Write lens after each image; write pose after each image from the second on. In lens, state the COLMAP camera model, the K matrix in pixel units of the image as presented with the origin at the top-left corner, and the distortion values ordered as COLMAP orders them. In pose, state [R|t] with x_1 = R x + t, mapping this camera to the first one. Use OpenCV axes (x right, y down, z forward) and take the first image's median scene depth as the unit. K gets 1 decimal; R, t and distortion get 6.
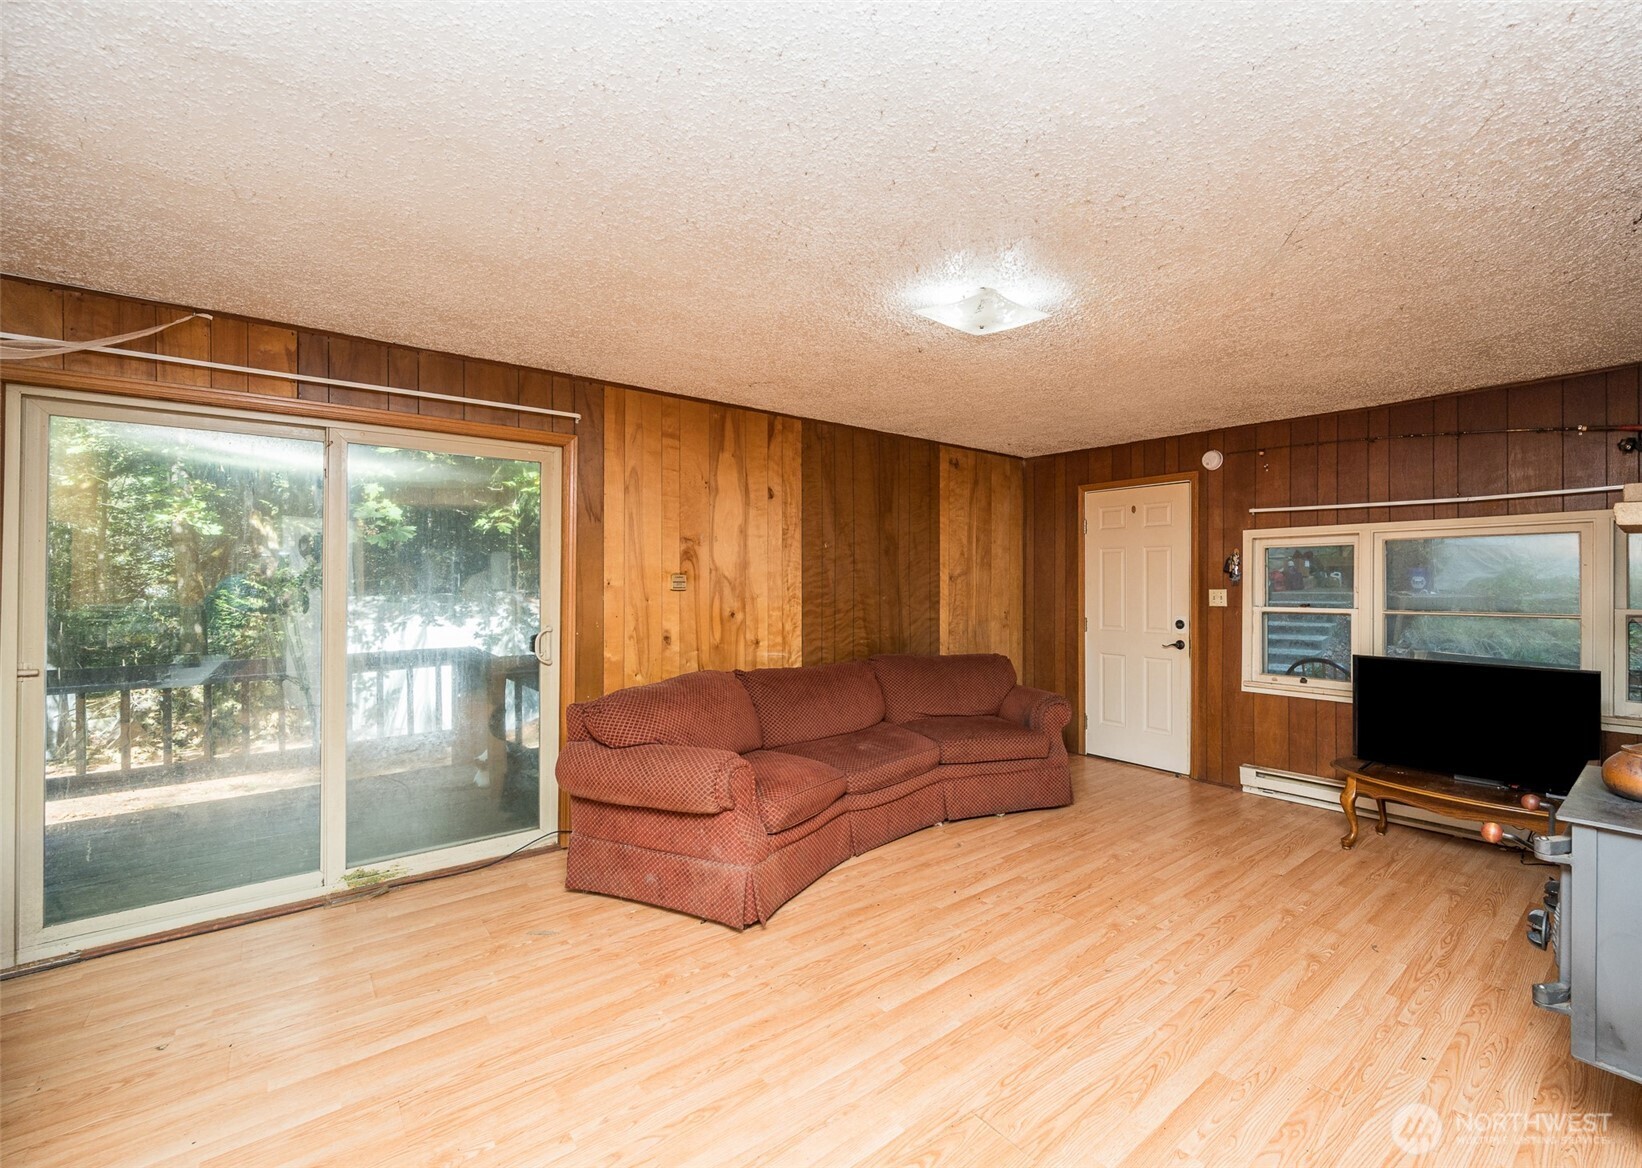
lens RADIAL K [[705.5, 0, 886.0], [0, 705.5, 575.9], [0, 0, 1]] dist [-0.003208, -0.000343]
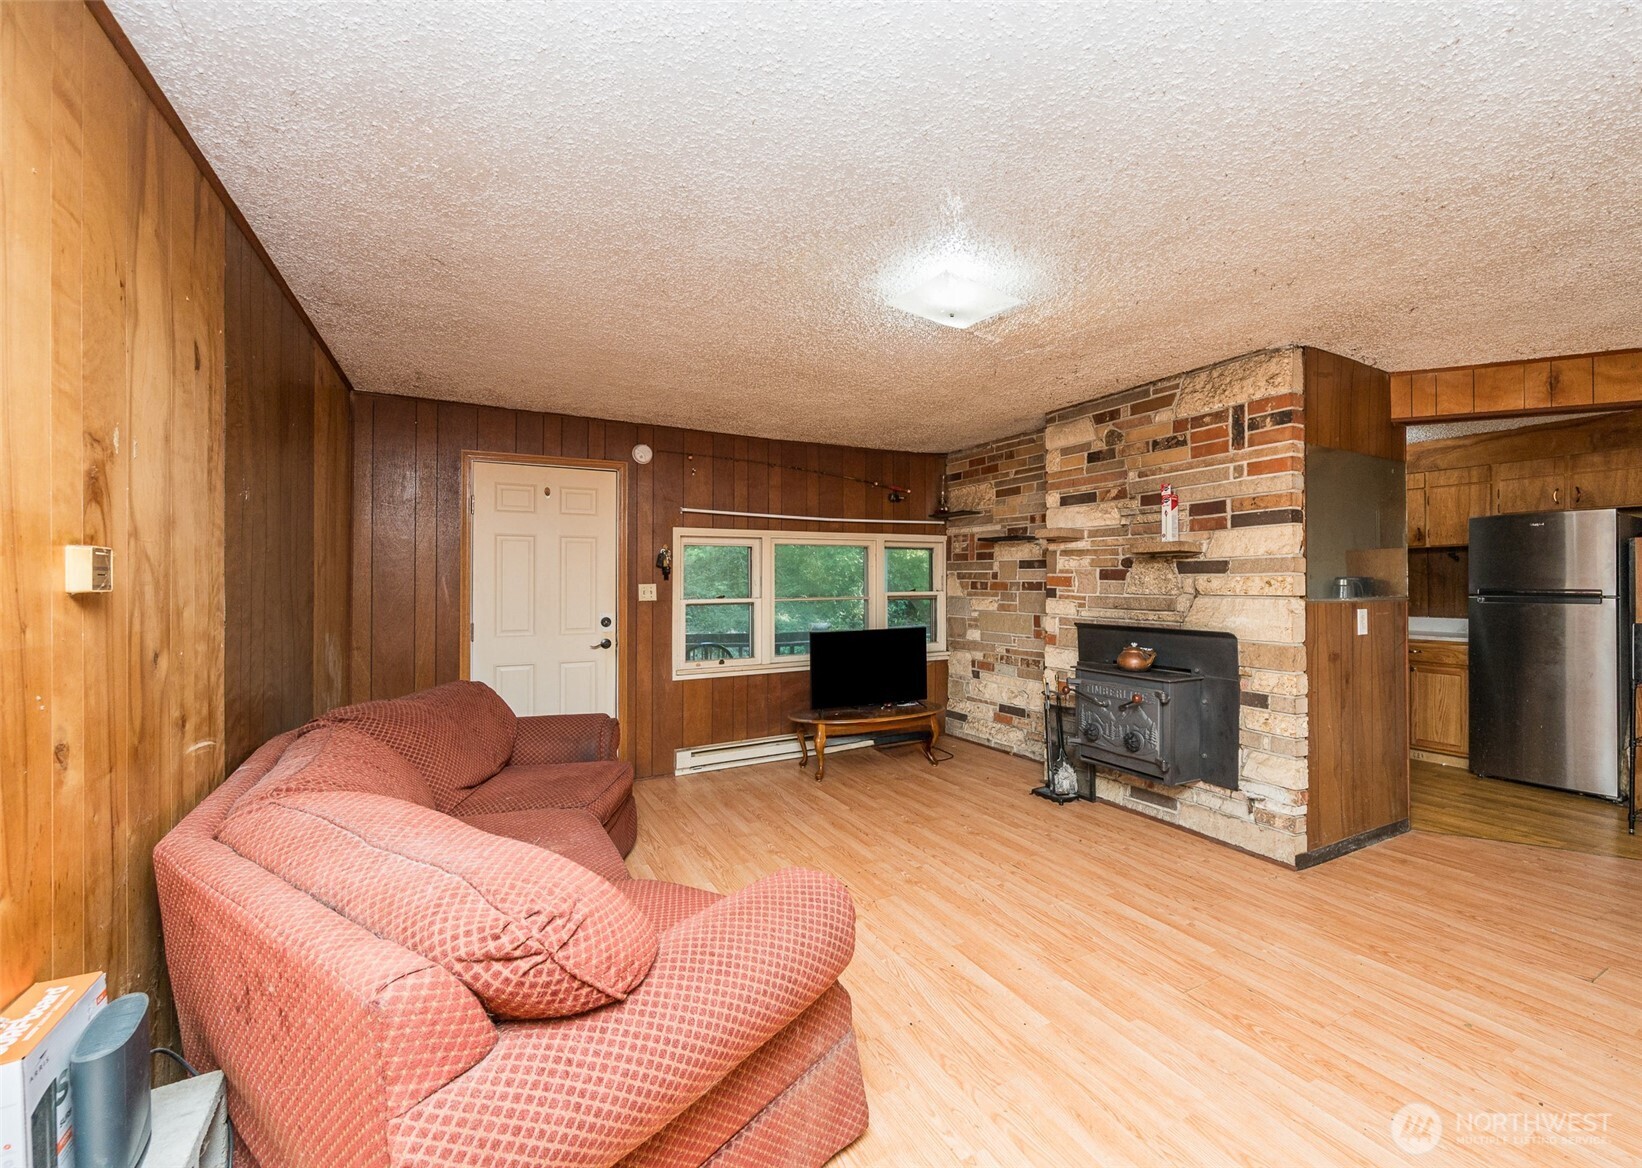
lens RADIAL K [[705.5, 0, 880.8], [0, 705.5, 575.6], [0, 0, 1]] dist [-0.003208, -0.000343]
pose [[0.181215, 0.004991, 0.983431, -0.669261], [-0.006684, 0.999970, -0.003843, 0.013284], [-0.983421, -0.005877, 0.181243, 0.720061]]
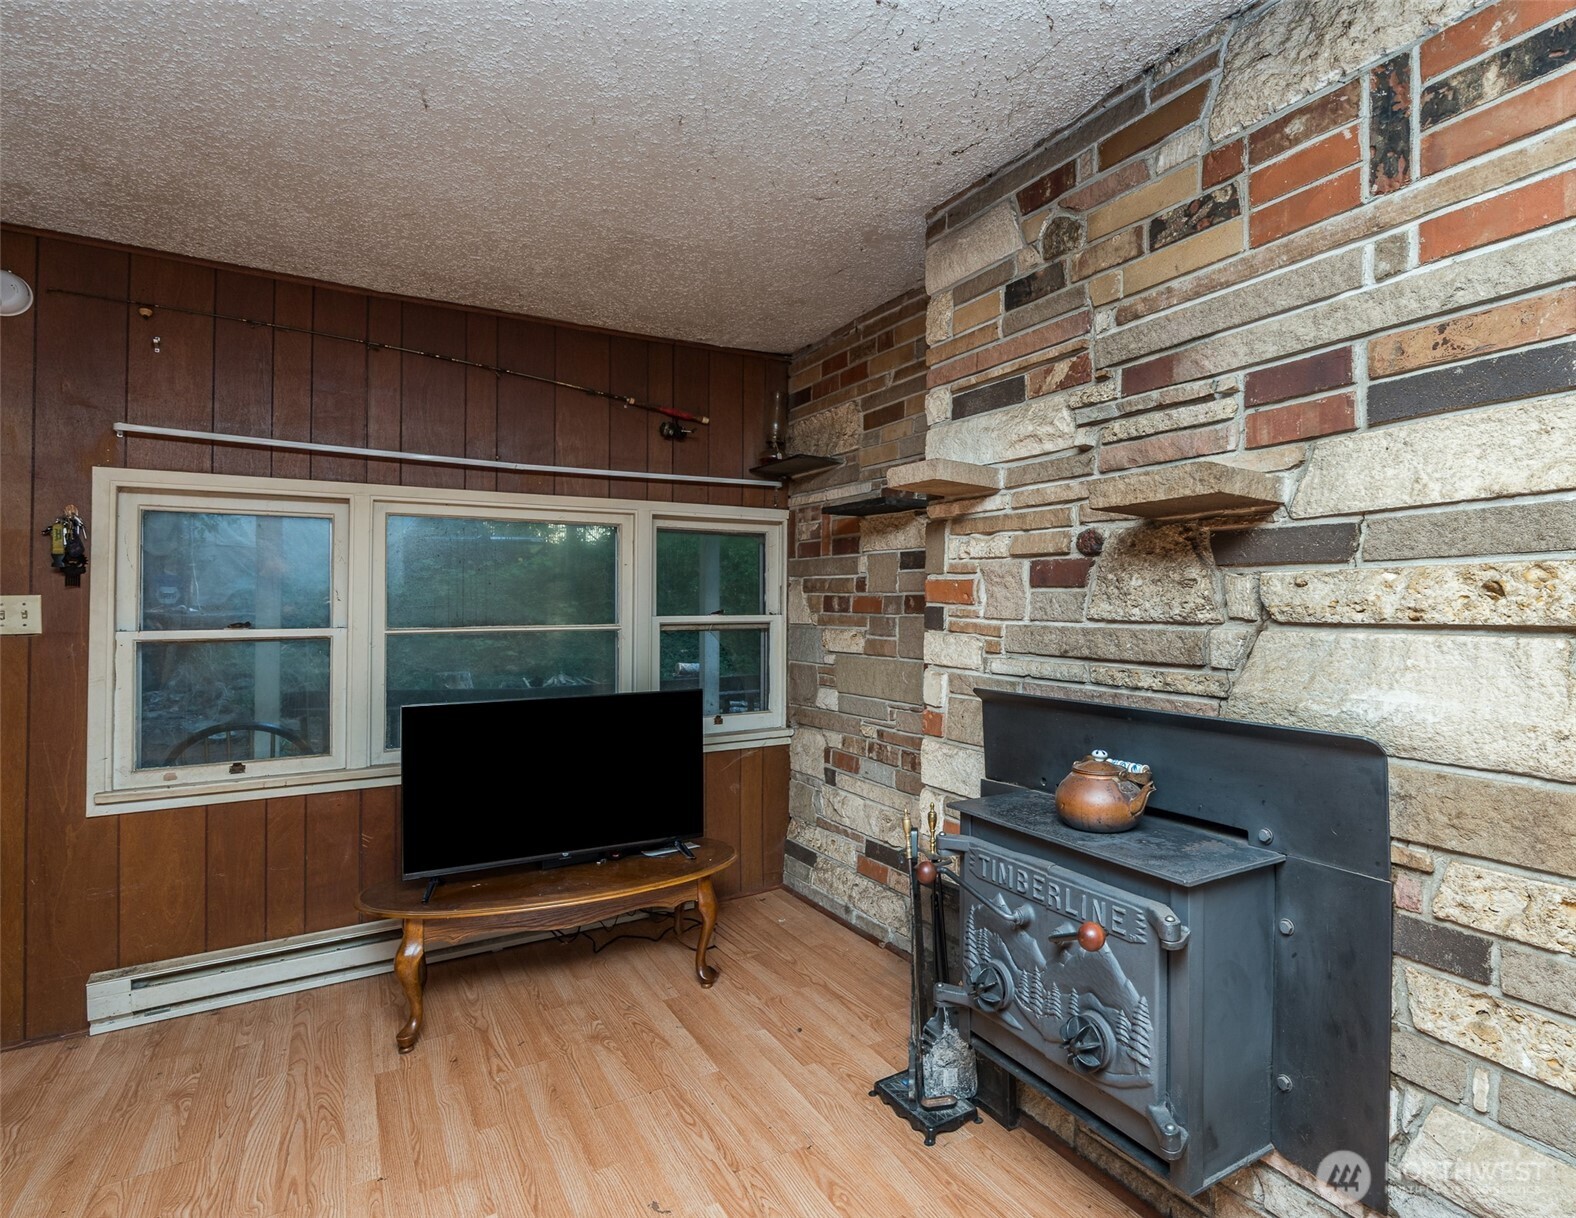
lens RADIAL K [[861.1, 0, 920.8], [0, 861.1, 597.6], [0, 0, 1]] dist [-0.006578, -0.001129]
pose [[0.110423, 0.005632, 0.993869, 0.016967], [-0.010023, 0.999939, -0.004553, 0.025543], [-0.993834, -0.009458, 0.110472, 0.569759]]
